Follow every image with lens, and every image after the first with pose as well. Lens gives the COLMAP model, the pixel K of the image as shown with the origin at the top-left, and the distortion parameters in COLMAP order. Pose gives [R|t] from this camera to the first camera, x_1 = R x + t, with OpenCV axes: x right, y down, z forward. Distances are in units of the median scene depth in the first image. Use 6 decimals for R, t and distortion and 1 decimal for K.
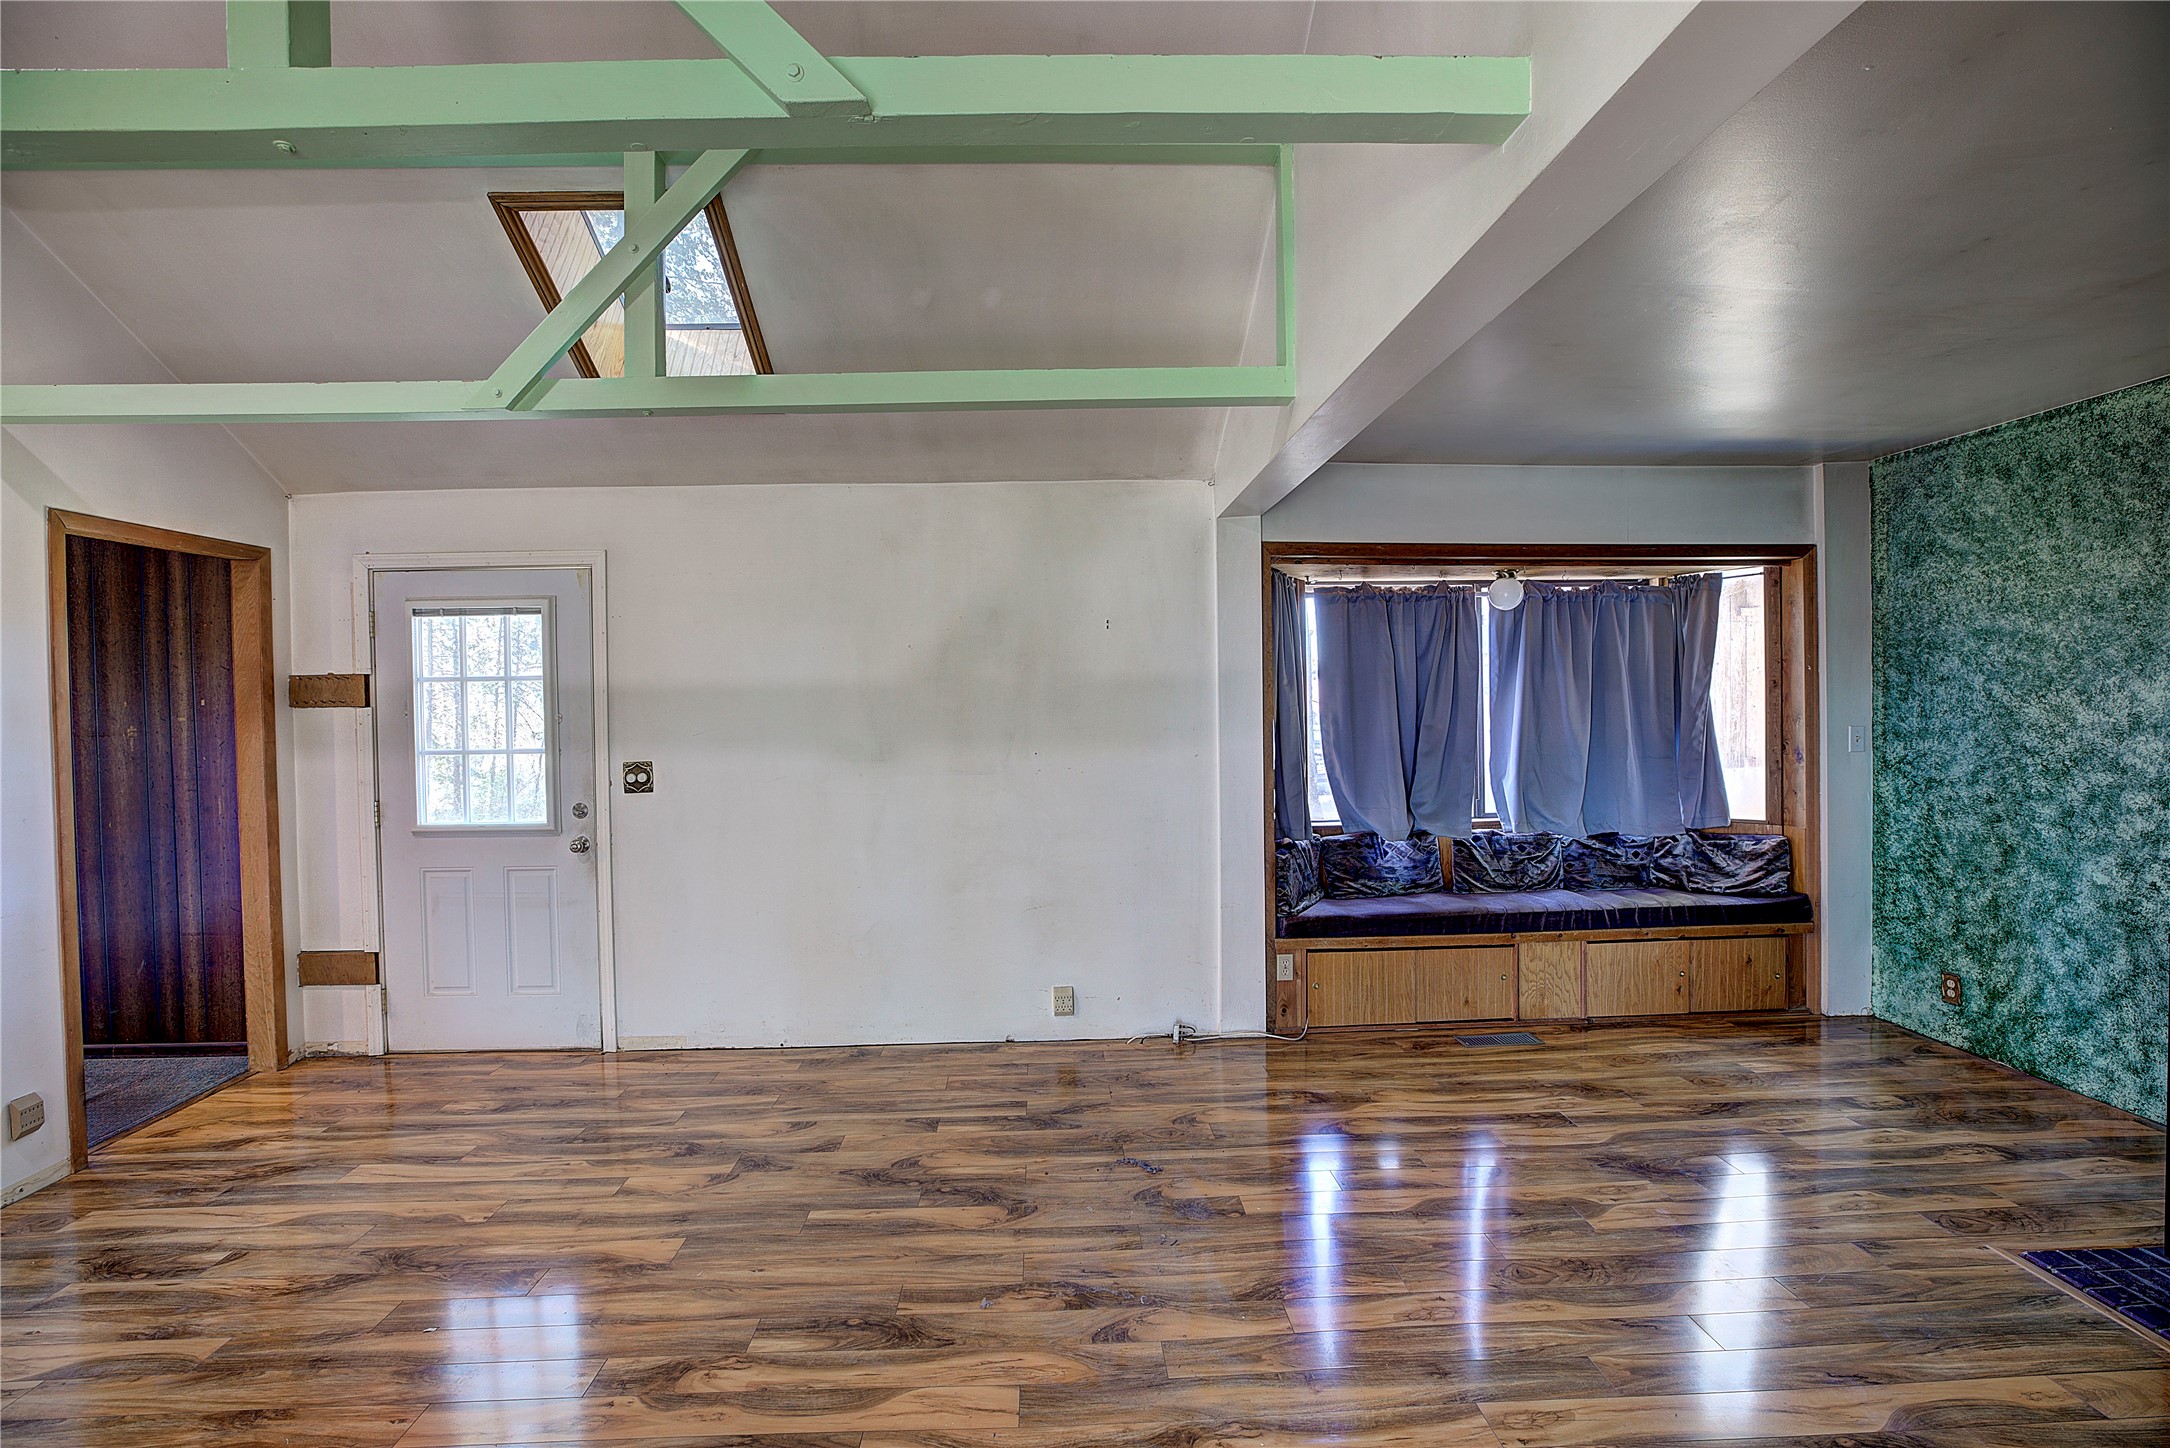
lens RADIAL K [[986.3, 0, 1077.9], [0, 986.3, 719.8], [0, 0, 1]] dist [-0.045974, 0.014051]
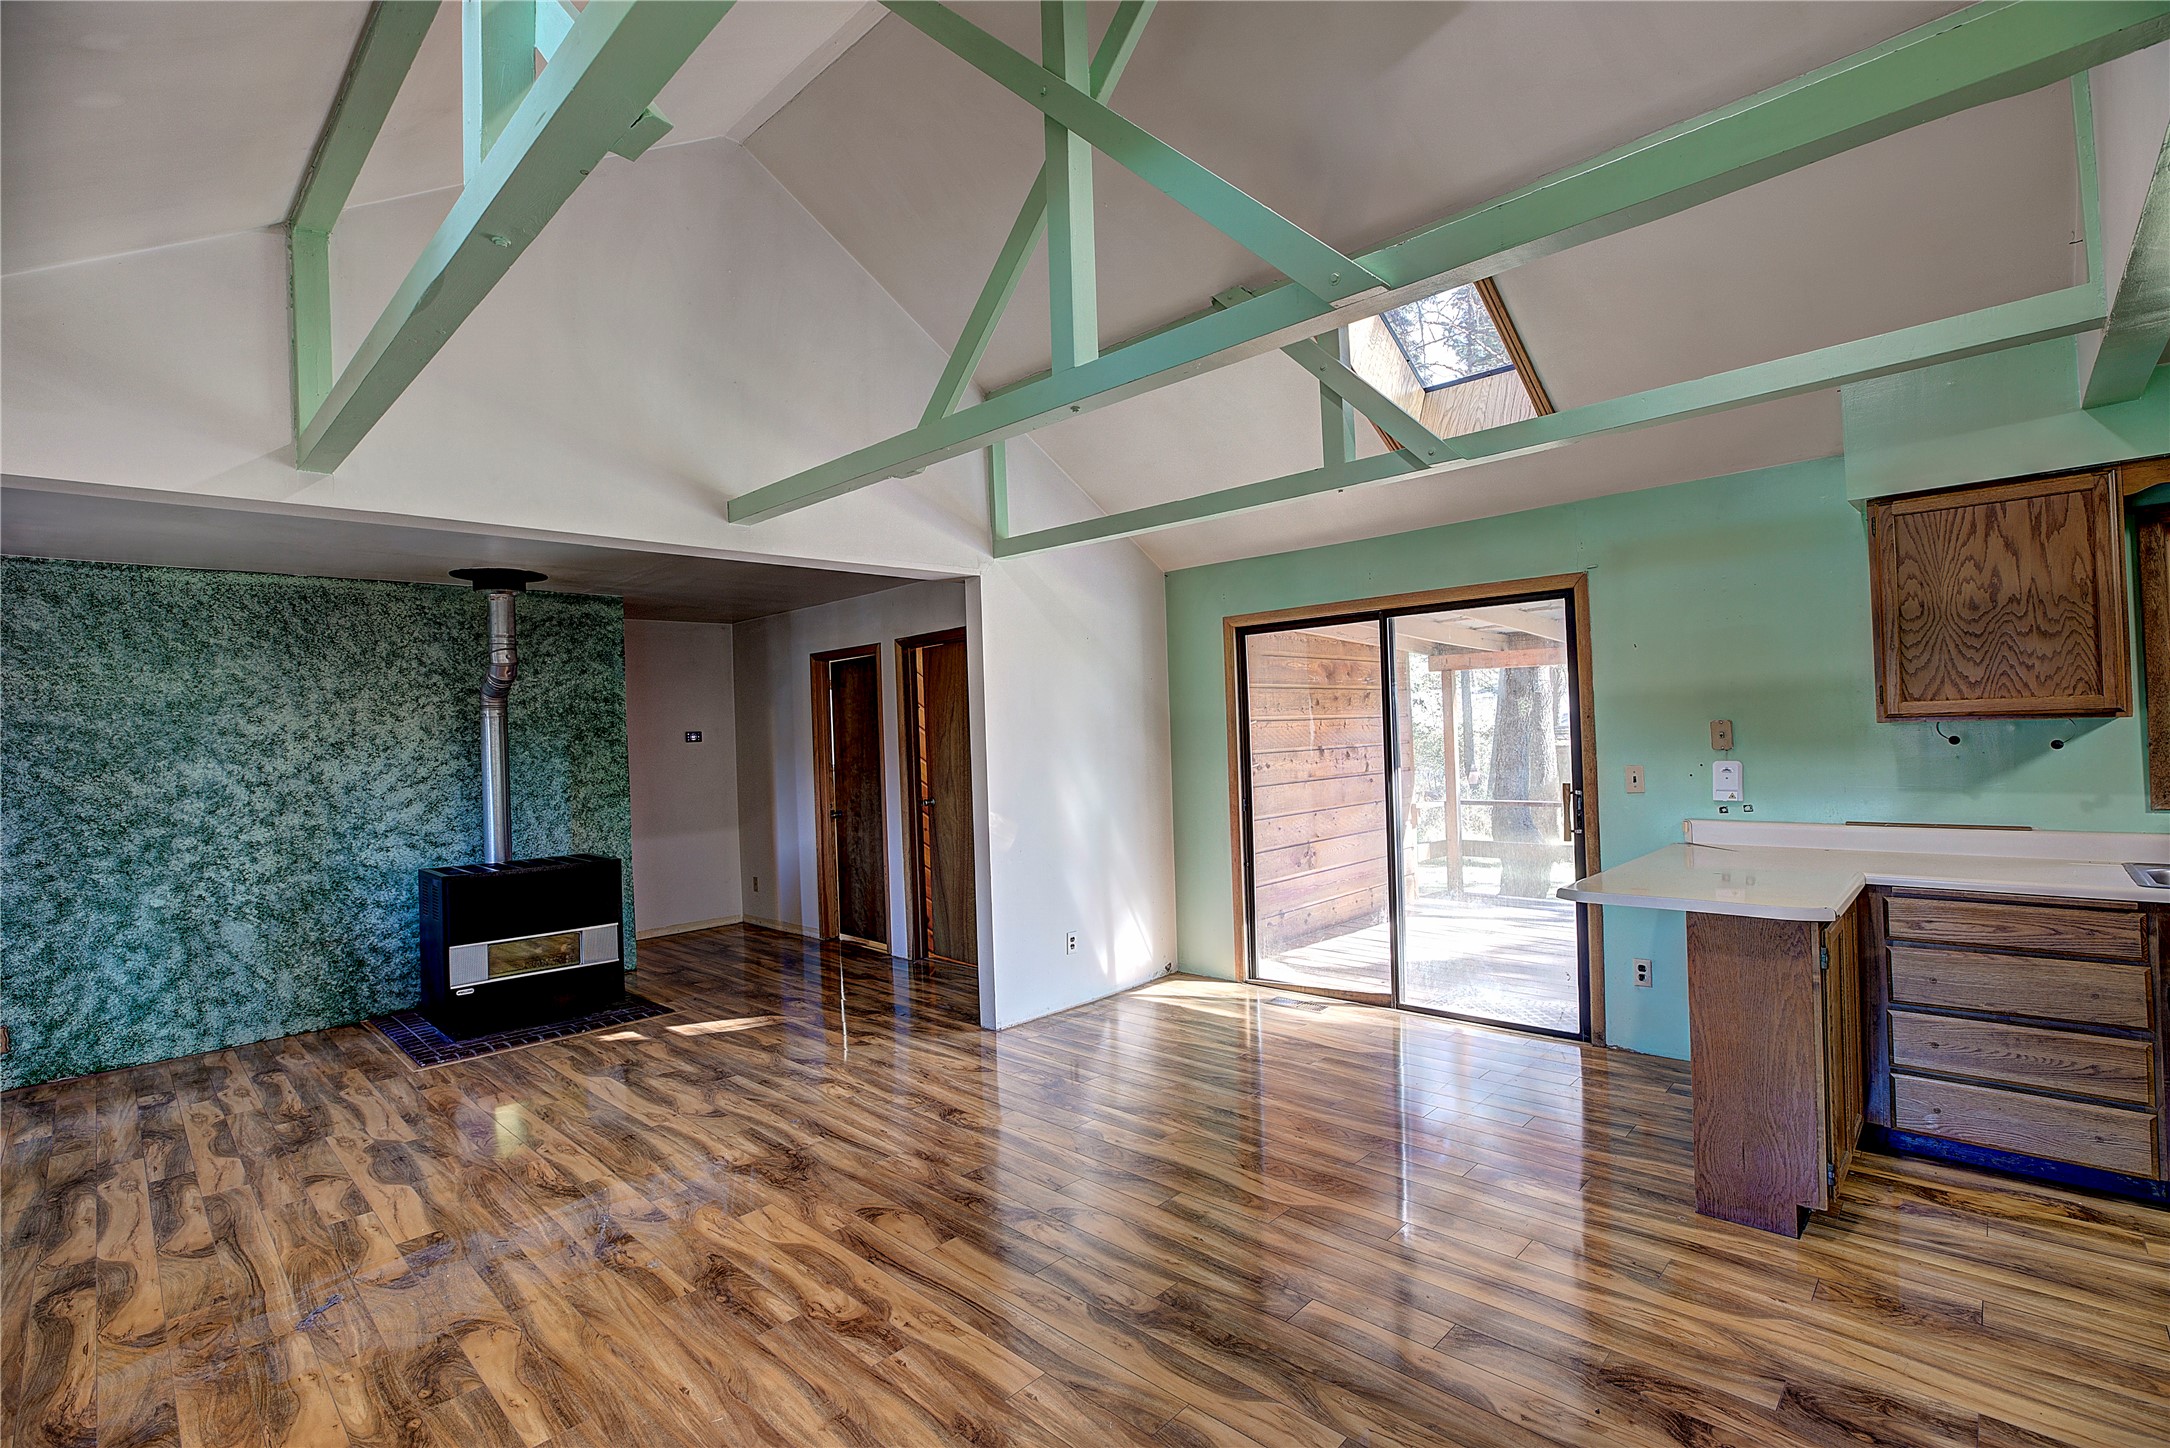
lens RADIAL K [[986.3, 0, 1077.9], [0, 986.3, 719.8], [0, 0, 1]] dist [-0.045974, 0.014051]
pose [[-0.689152, 0.052638, 0.722702, -0.794753], [0.061858, 0.997991, -0.013703, -0.000969], [-0.721971, 0.035262, -0.691024, 0.852454]]
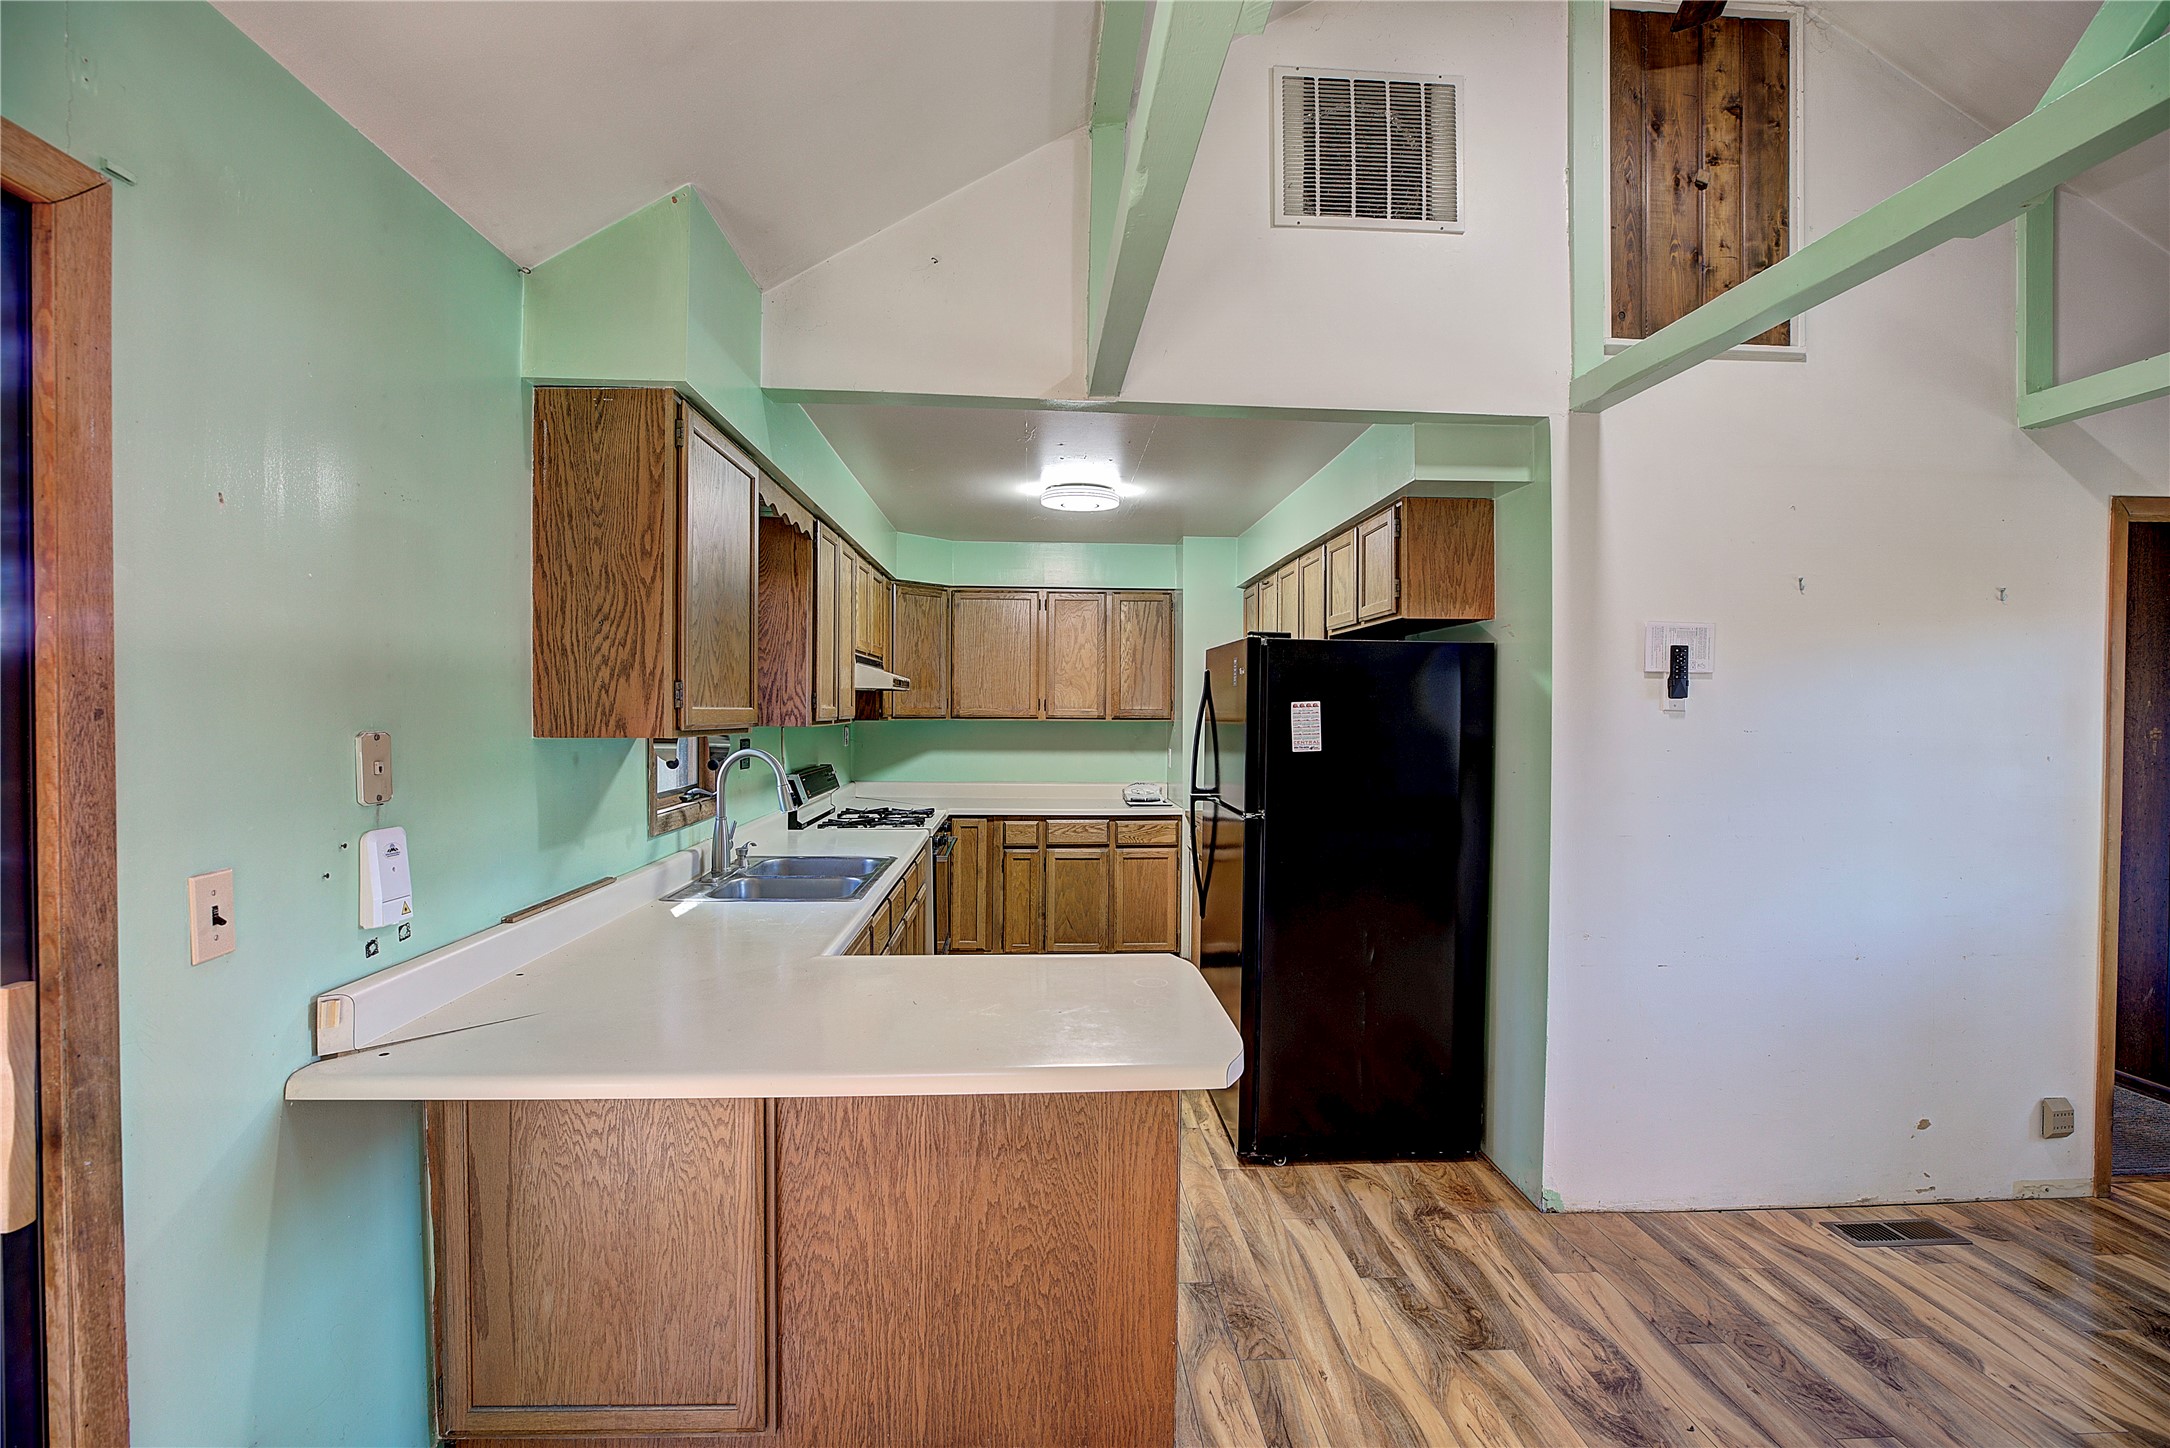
lens RADIAL K [[986.3, 0, 1077.9], [0, 986.3, 719.8], [0, 0, 1]] dist [-0.045974, 0.014051]
pose [[0.009182, 0.028625, -0.999548, -0.105043], [-0.027479, 0.999220, 0.028364, 0.001590], [0.999580, 0.027206, 0.009962, -0.031007]]
